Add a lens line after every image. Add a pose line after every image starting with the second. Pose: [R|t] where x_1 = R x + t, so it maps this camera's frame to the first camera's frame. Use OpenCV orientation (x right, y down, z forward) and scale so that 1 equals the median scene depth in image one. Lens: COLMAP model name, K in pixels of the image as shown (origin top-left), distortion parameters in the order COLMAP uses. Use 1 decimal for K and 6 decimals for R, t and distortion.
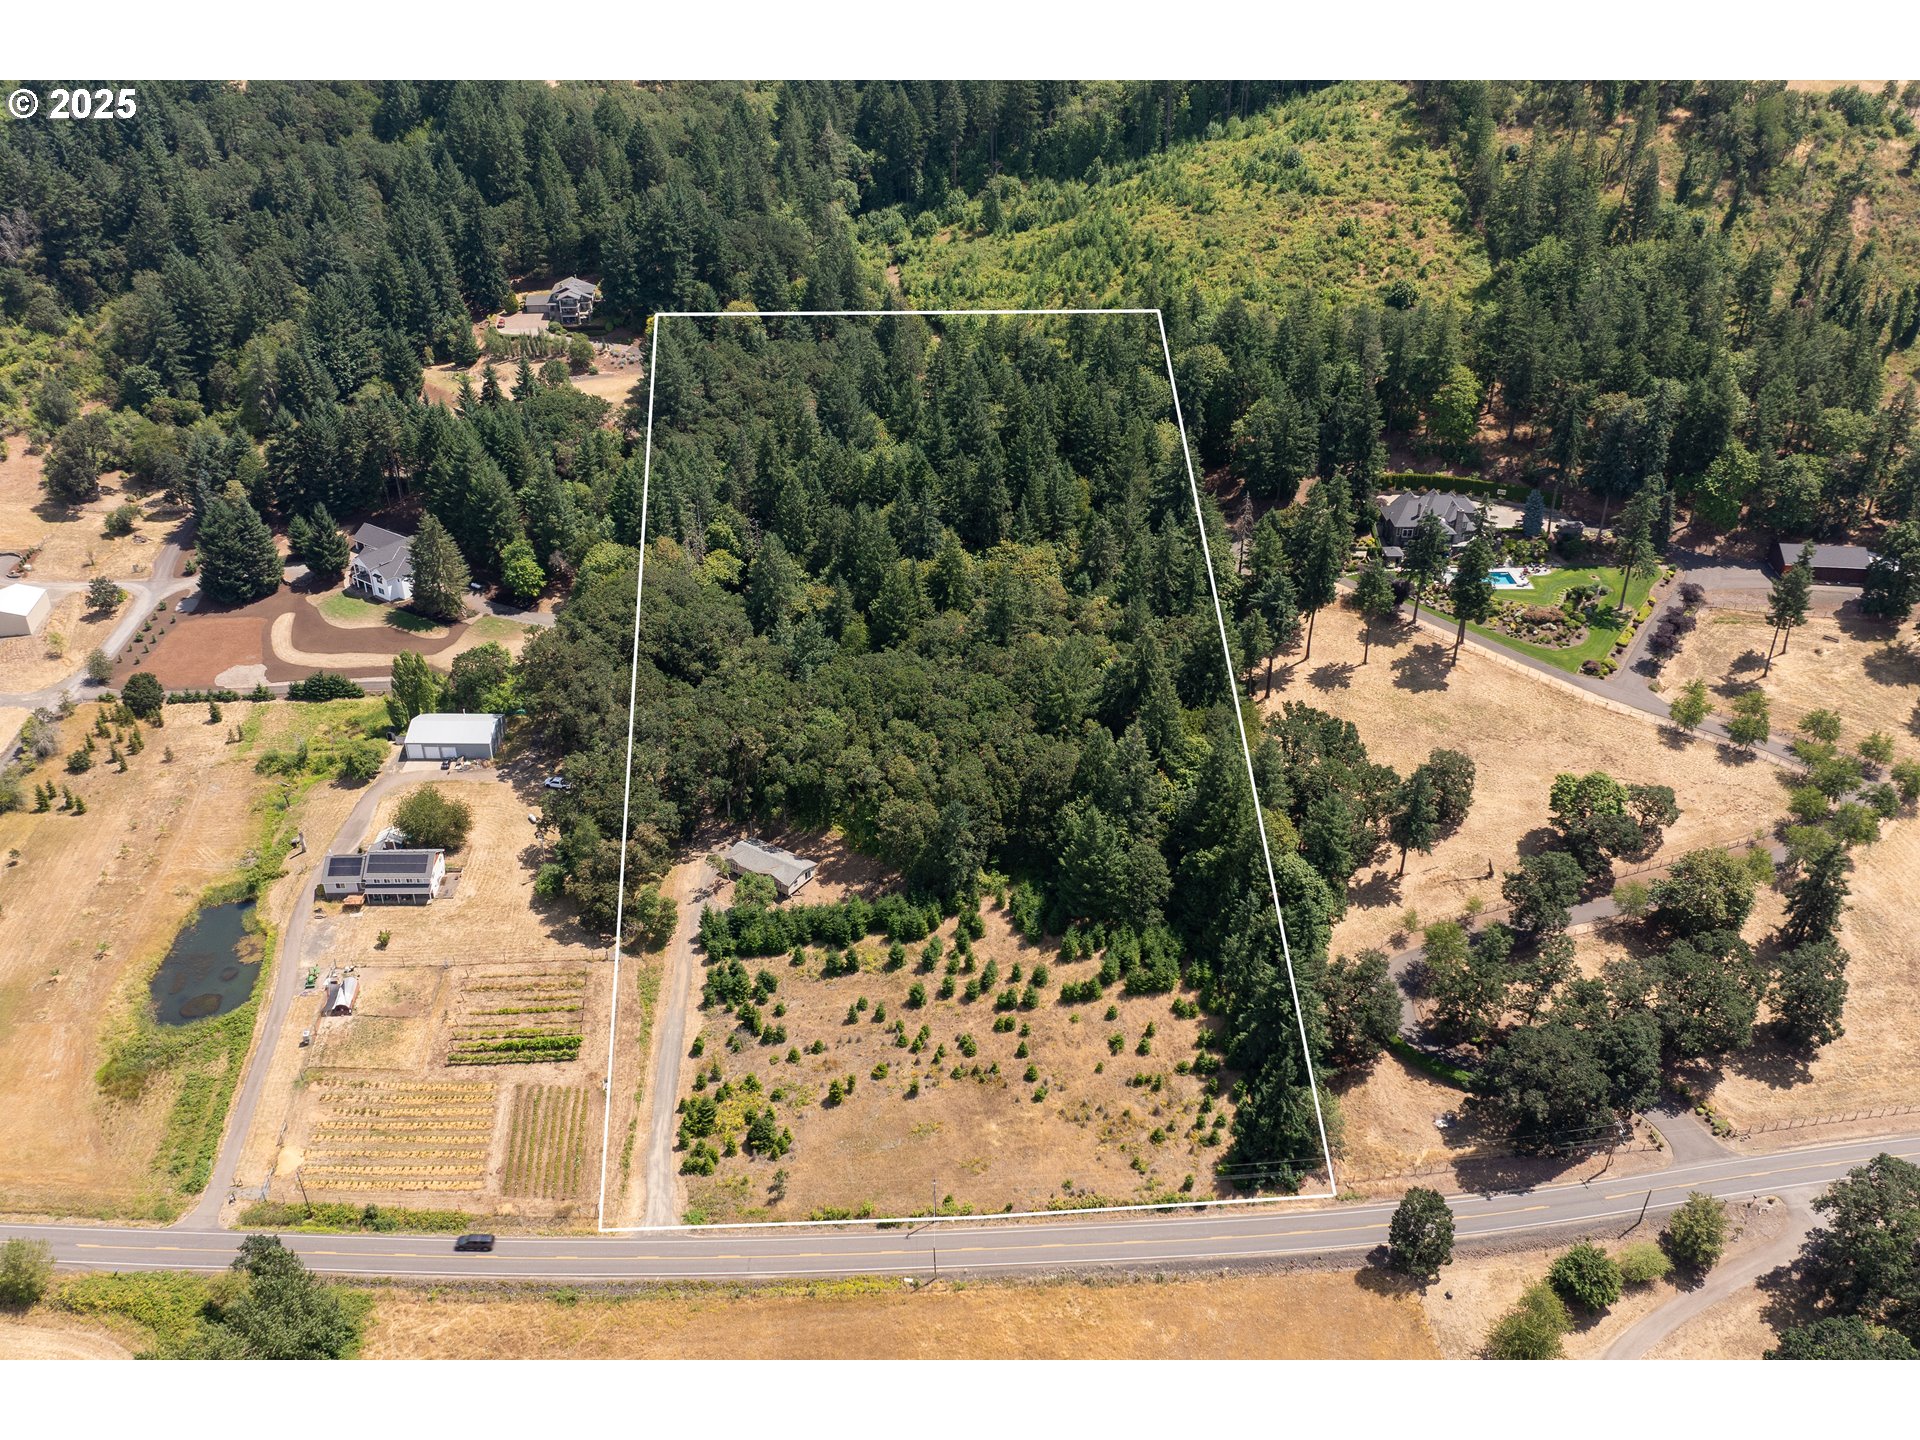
lens RADIAL K [[1605.7, 0, 960.0], [0, 1605.7, 720.0], [0, 0, 1]] dist [-0.027643, 0.015183]
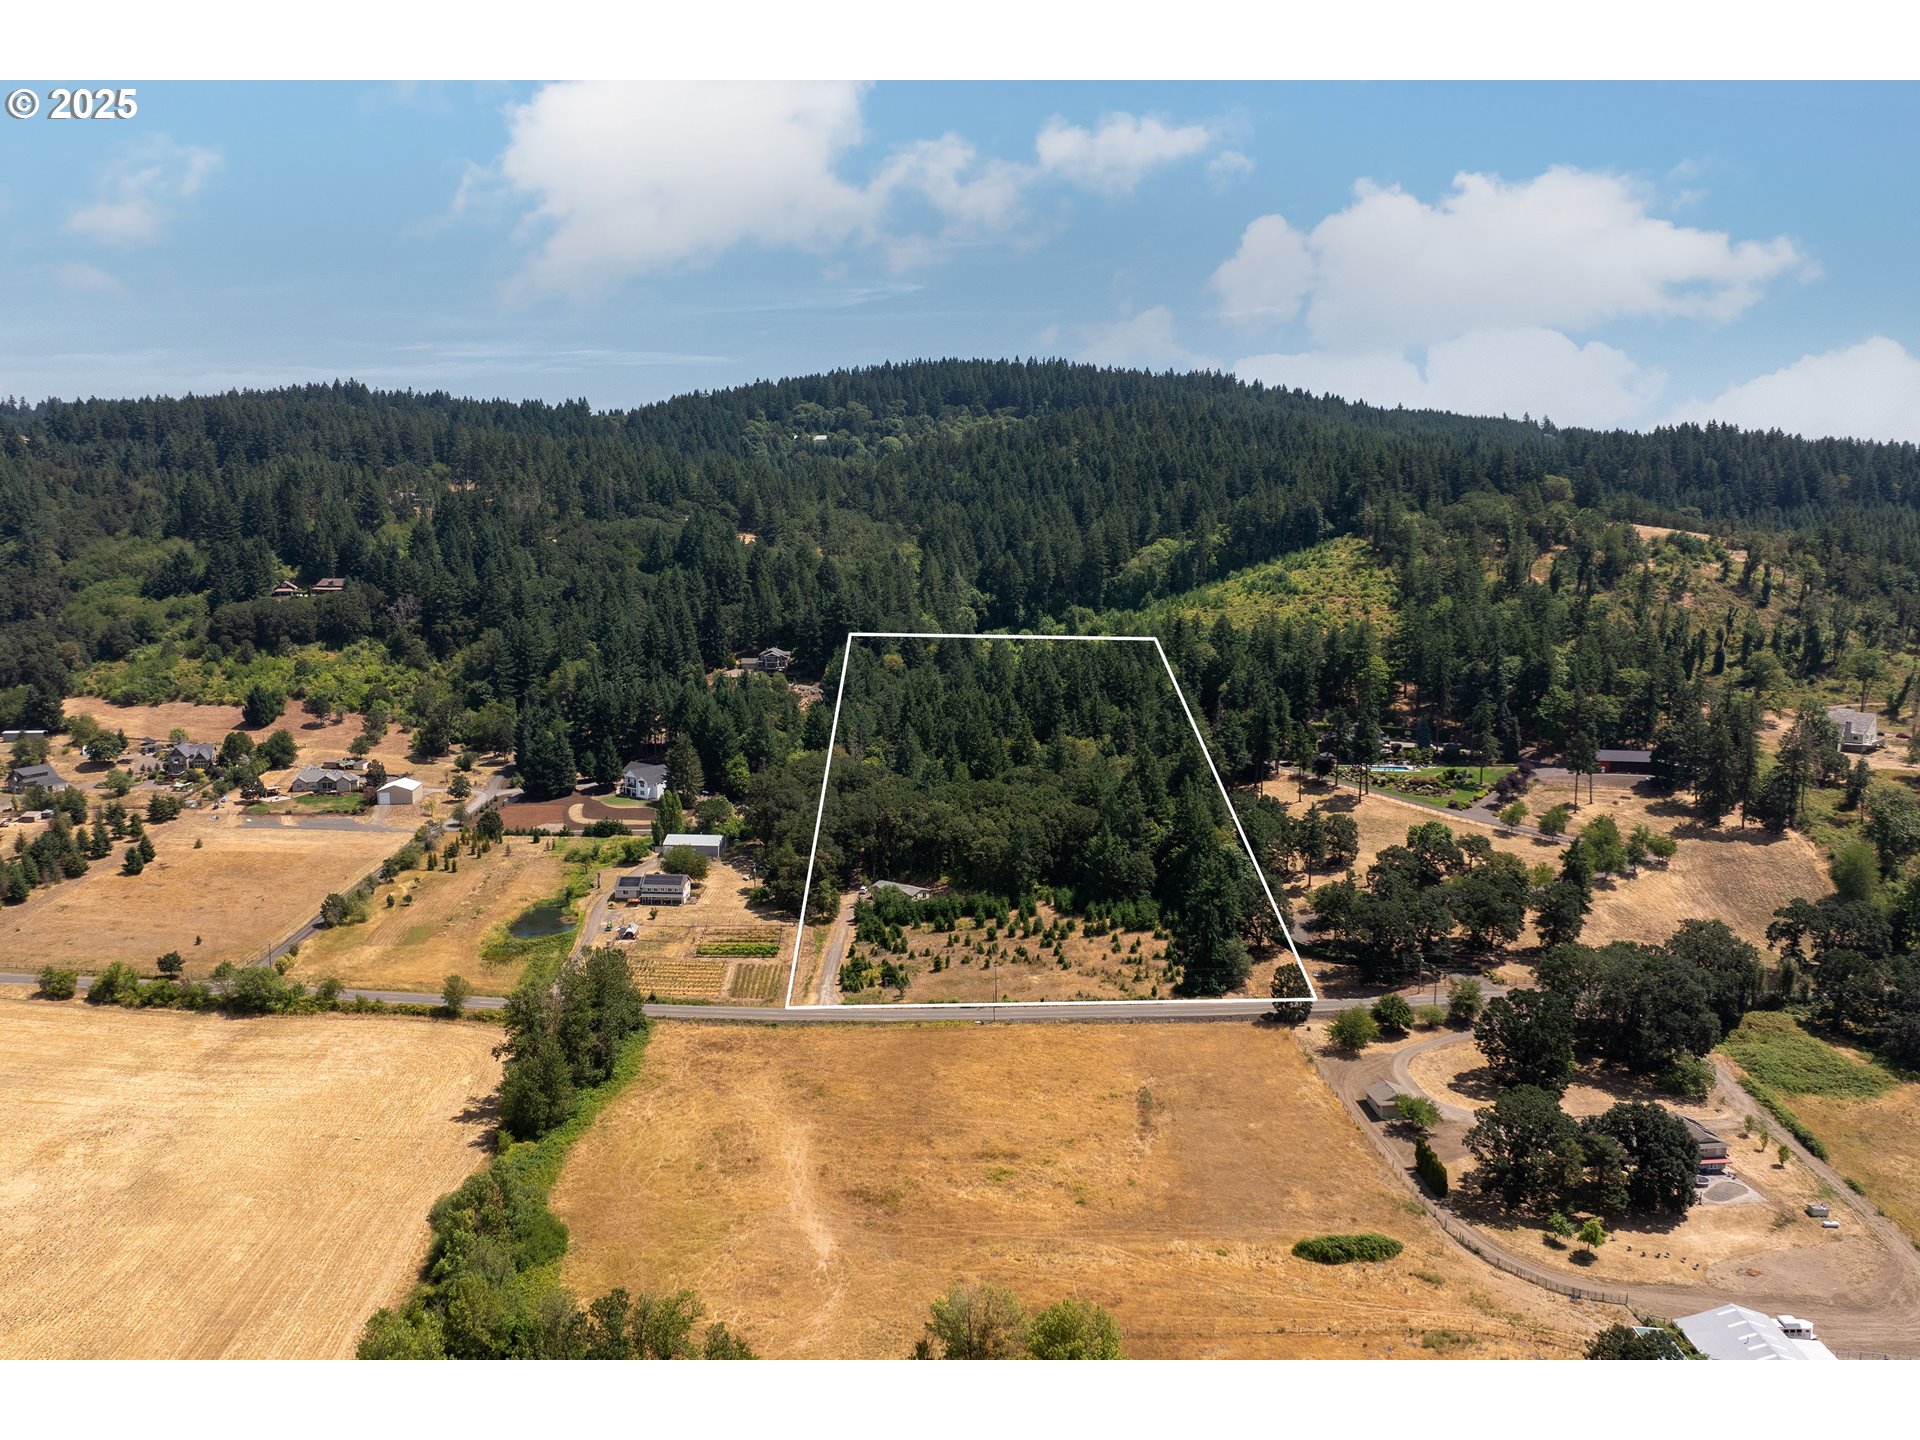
lens RADIAL K [[1595.3, 0, 966.3], [0, 1595.3, 714.7], [0, 0, 1]] dist [-0.001423, -0.051469]
pose [[0.997369, 0.009720, -0.071835, 0.048169], [-0.035785, 0.927823, -0.371300, 0.457761], [0.063041, 0.372894, 0.925730, -0.434475]]
